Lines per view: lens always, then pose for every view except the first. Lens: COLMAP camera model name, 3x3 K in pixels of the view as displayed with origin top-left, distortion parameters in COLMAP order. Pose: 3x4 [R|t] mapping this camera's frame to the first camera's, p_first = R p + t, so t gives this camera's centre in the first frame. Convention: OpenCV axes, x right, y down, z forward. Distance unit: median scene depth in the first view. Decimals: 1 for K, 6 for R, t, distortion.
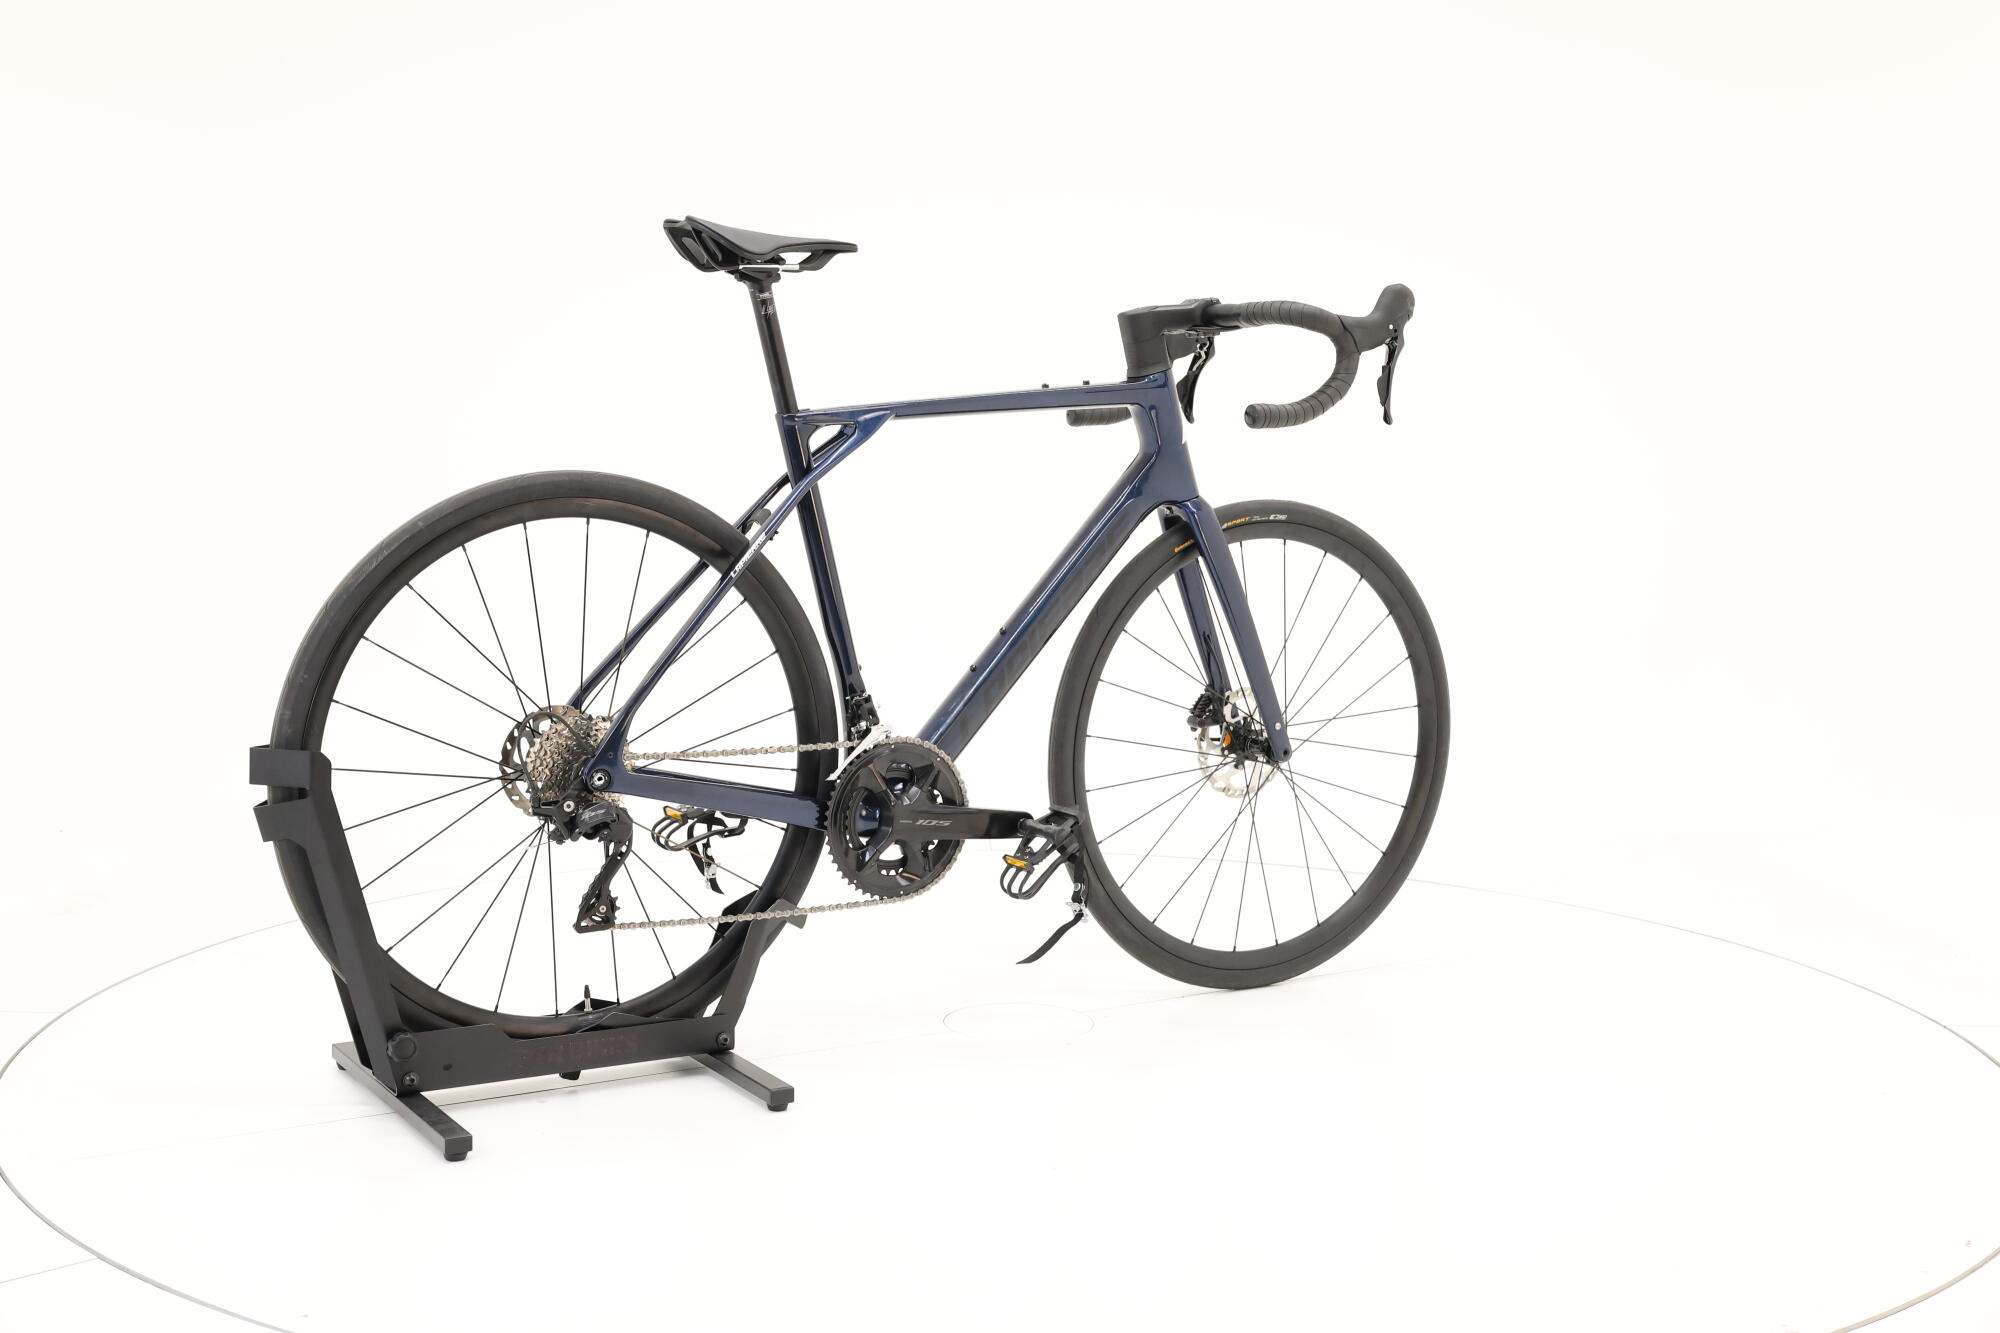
lens RADIAL K [[2278.2, 0, 1000.0], [0, 2278.2, 666.5], [0, 0, 1]] dist [0.008986, 0.002132]
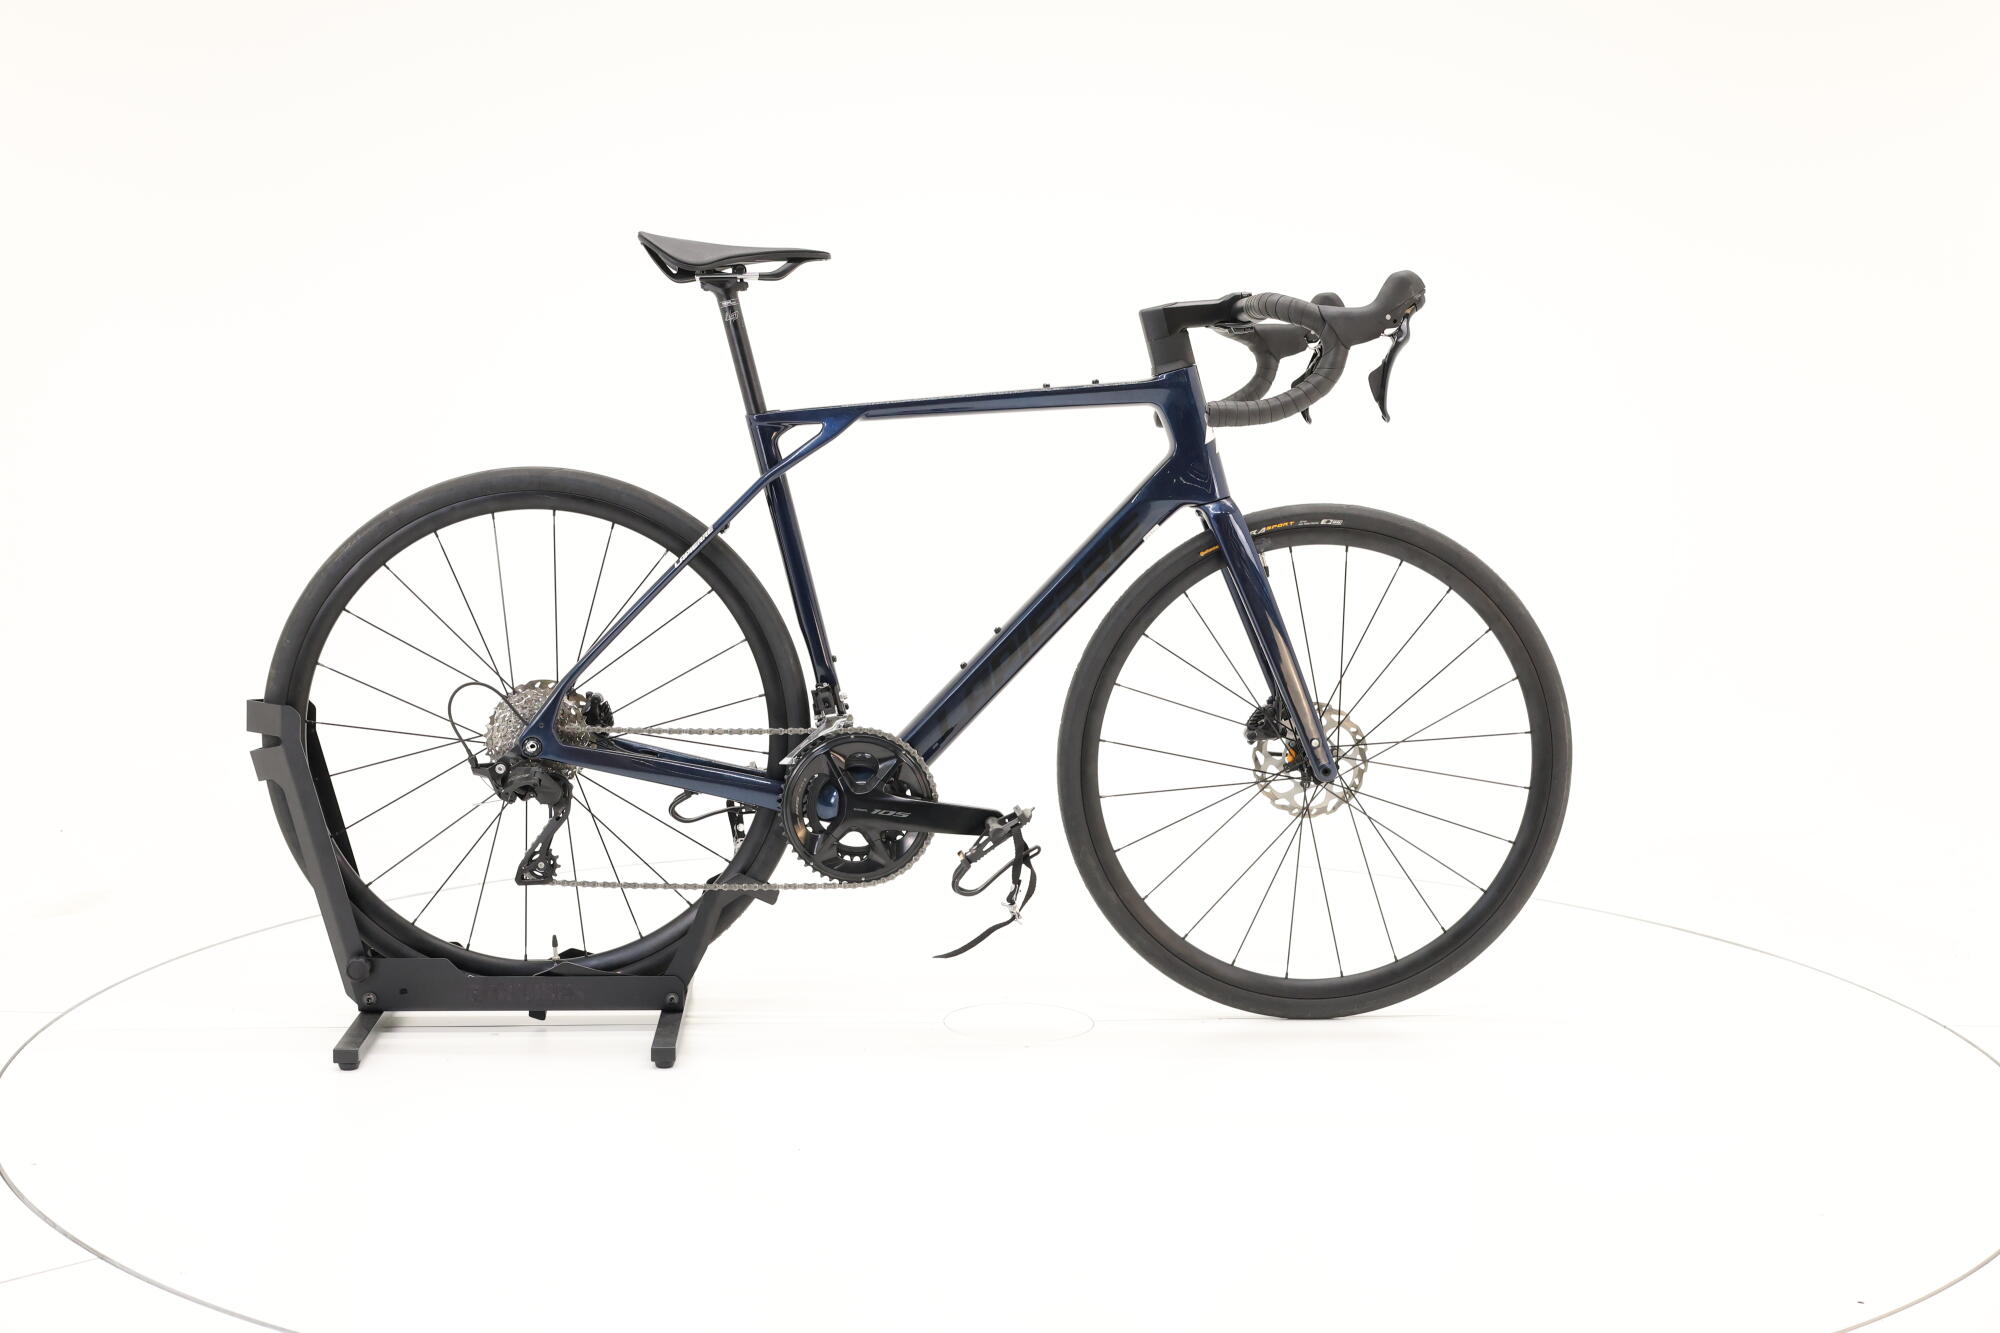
lens RADIAL K [[2278.2, 0, 1000.0], [0, 2278.2, 666.5], [0, 0, 1]] dist [0.008986, 0.002132]
pose [[0.890856, 0.042508, -0.452293, 0.482720], [-0.045894, 0.998940, 0.003489, -0.003130], [0.451962, 0.017649, 0.891863, 0.109234]]
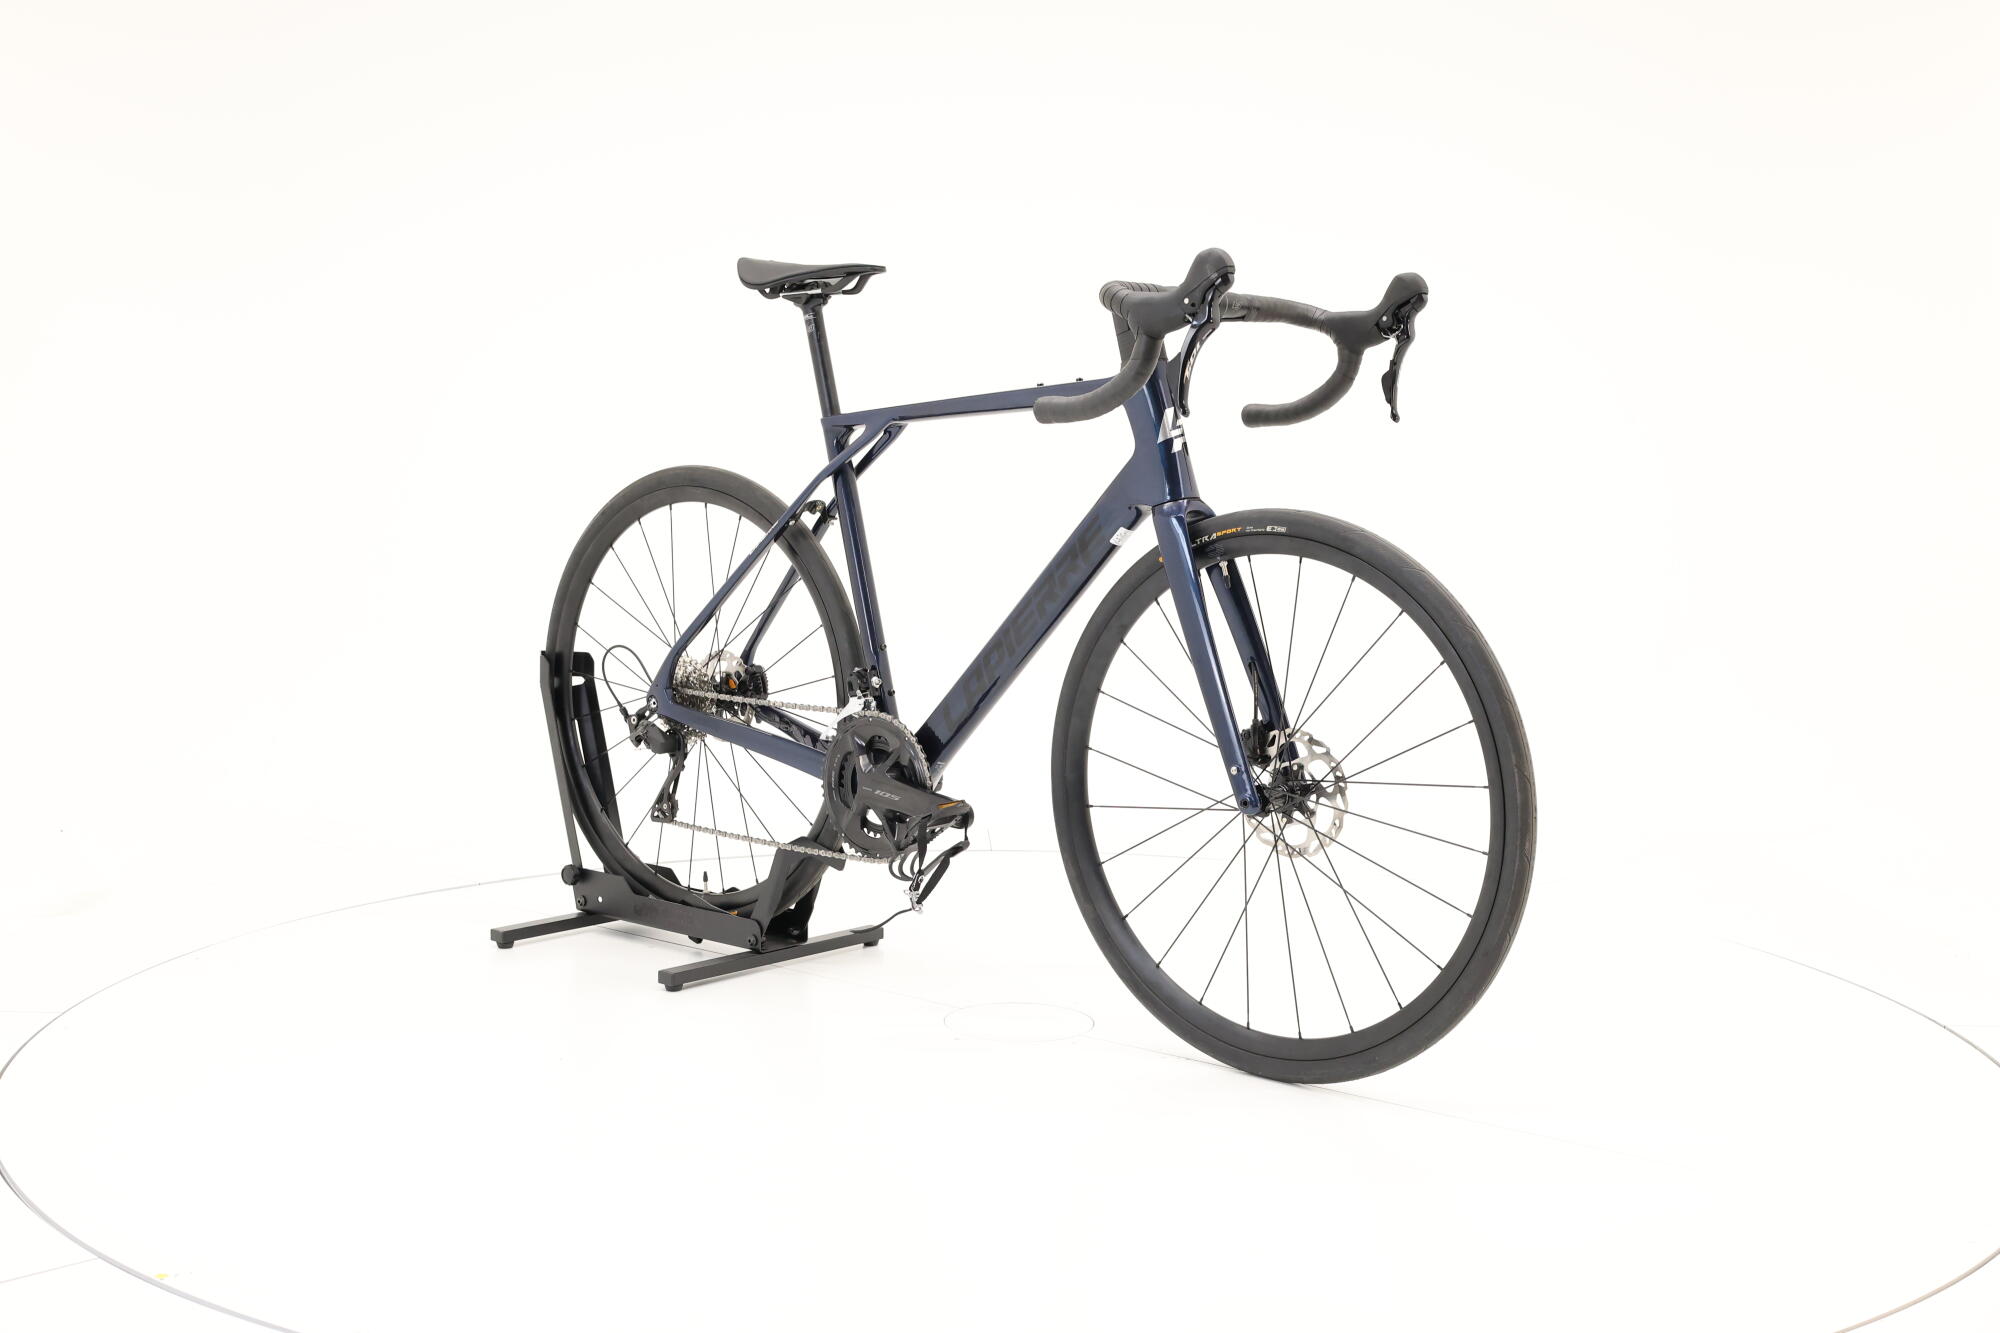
lens RADIAL K [[2278.2, 0, 1000.0], [0, 2278.2, 666.5], [0, 0, 1]] dist [0.008986, 0.002132]
pose [[0.308208, 0.077889, -0.948125, 1.015698], [-0.110628, 0.992815, 0.045598, -0.047100], [0.944865, 0.090836, 0.314610, 0.718049]]
